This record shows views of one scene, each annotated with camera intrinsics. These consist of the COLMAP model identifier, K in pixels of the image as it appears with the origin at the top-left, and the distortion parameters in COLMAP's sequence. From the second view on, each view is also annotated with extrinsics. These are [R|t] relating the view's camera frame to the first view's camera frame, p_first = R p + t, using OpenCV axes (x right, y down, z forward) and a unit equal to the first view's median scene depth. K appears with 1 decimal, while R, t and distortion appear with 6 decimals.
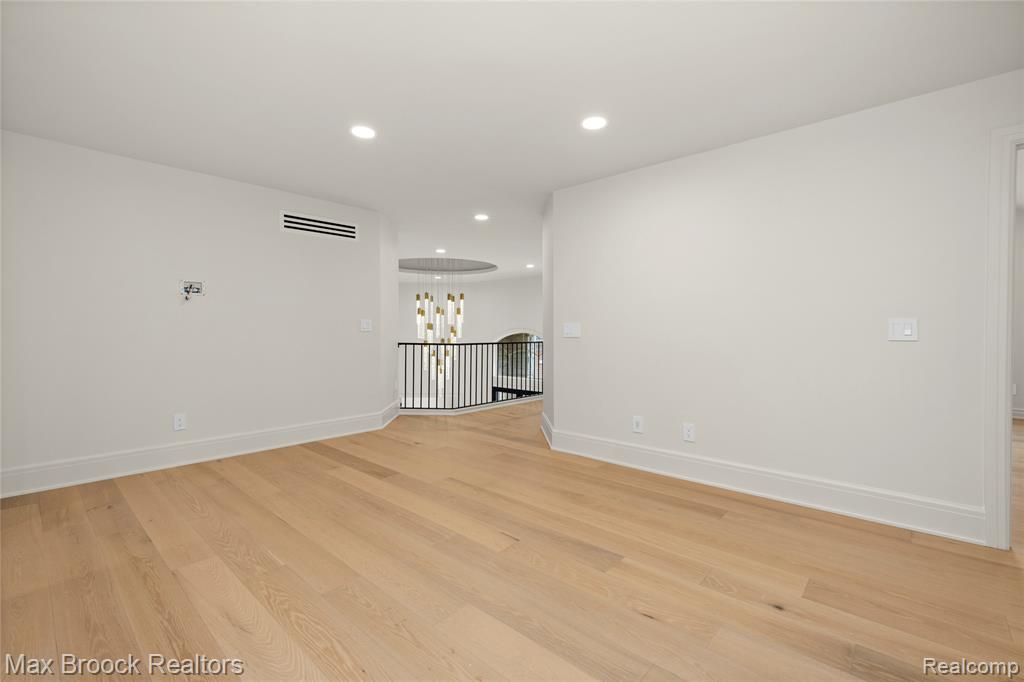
lens RADIAL K [[427.5, 0, 504.5], [0, 427.5, 335.8], [0, 0, 1]] dist [0.001745, -0.000198]
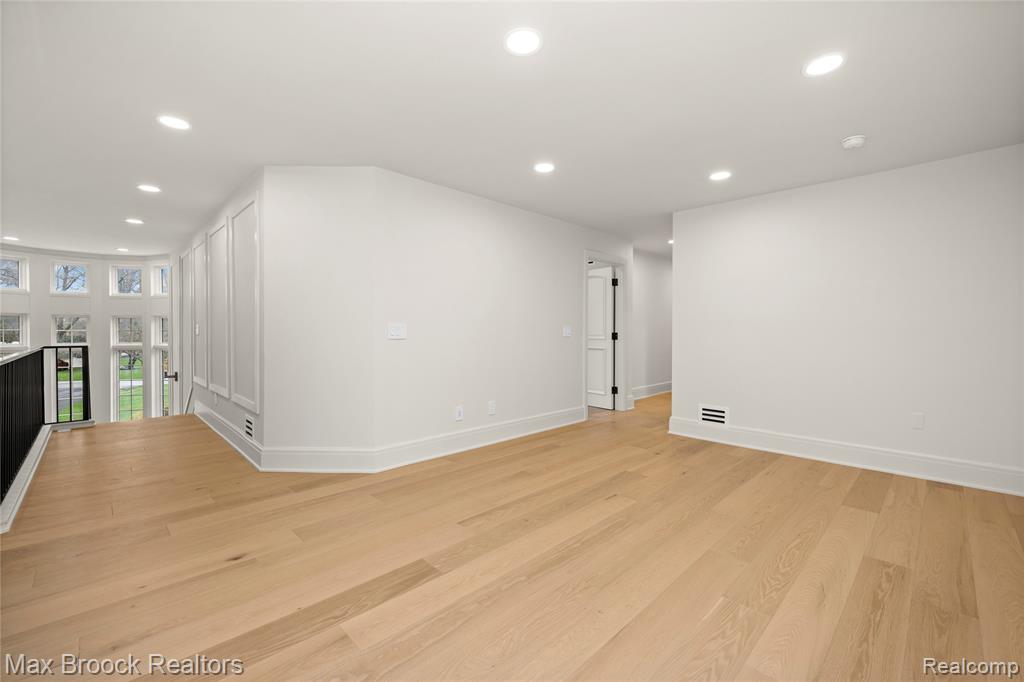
lens RADIAL K [[427.5, 0, 504.5], [0, 427.5, 337.1], [0, 0, 1]] dist [0.001745, -0.000198]
pose [[0.080392, -0.015028, 0.996650, -1.134384], [0.008211, 0.999862, 0.014414, -0.017548], [-0.996730, 0.007025, 0.080504, 1.091634]]
